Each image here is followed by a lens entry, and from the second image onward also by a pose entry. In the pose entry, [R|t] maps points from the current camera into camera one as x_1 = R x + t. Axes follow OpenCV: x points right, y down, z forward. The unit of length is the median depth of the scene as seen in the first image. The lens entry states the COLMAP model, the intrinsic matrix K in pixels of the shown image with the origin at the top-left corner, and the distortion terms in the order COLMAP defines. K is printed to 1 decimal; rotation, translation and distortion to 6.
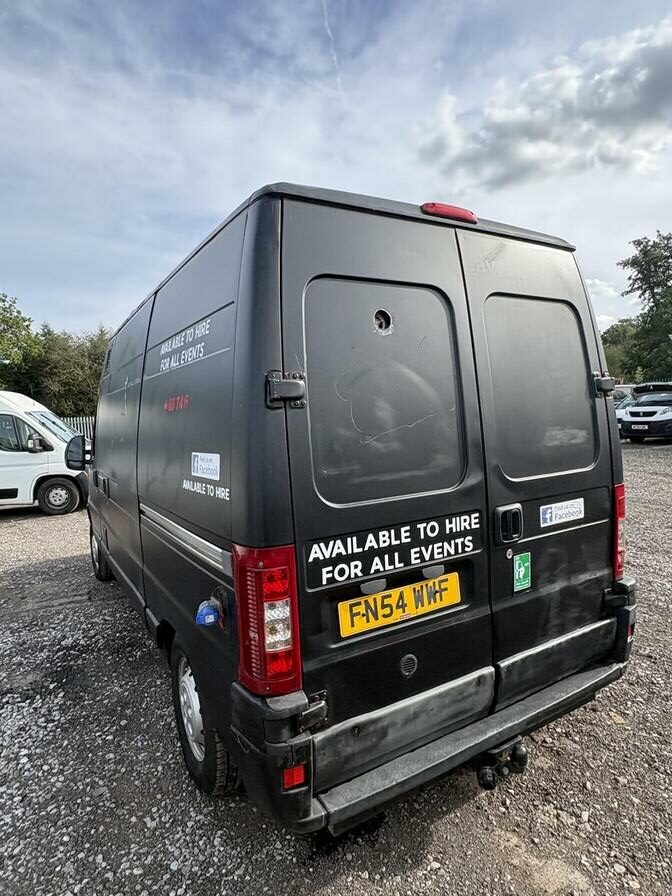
lens RADIAL K [[530.9, 0, 340.6], [0, 530.9, 447.2], [0, 0, 1]] dist [0.000086, 0.001200]
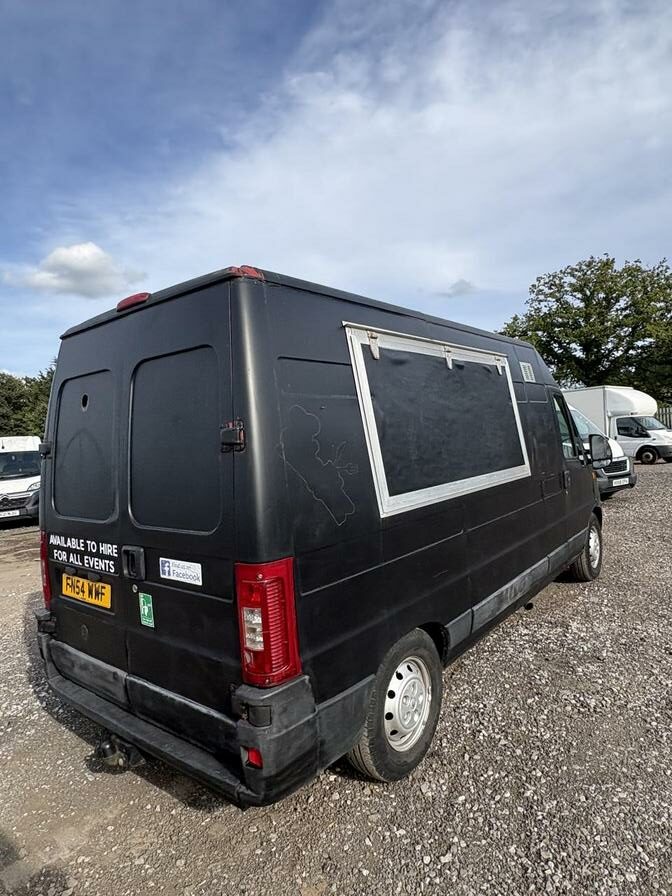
lens RADIAL K [[530.9, 0, 336.9], [0, 530.9, 447.3], [0, 0, 1]] dist [0.000086, 0.001200]
pose [[0.341806, 0.047637, -0.938563, 1.466916], [-0.014594, 0.998863, 0.045383, -0.156920], [0.939657, -0.001815, 0.342112, 0.971720]]
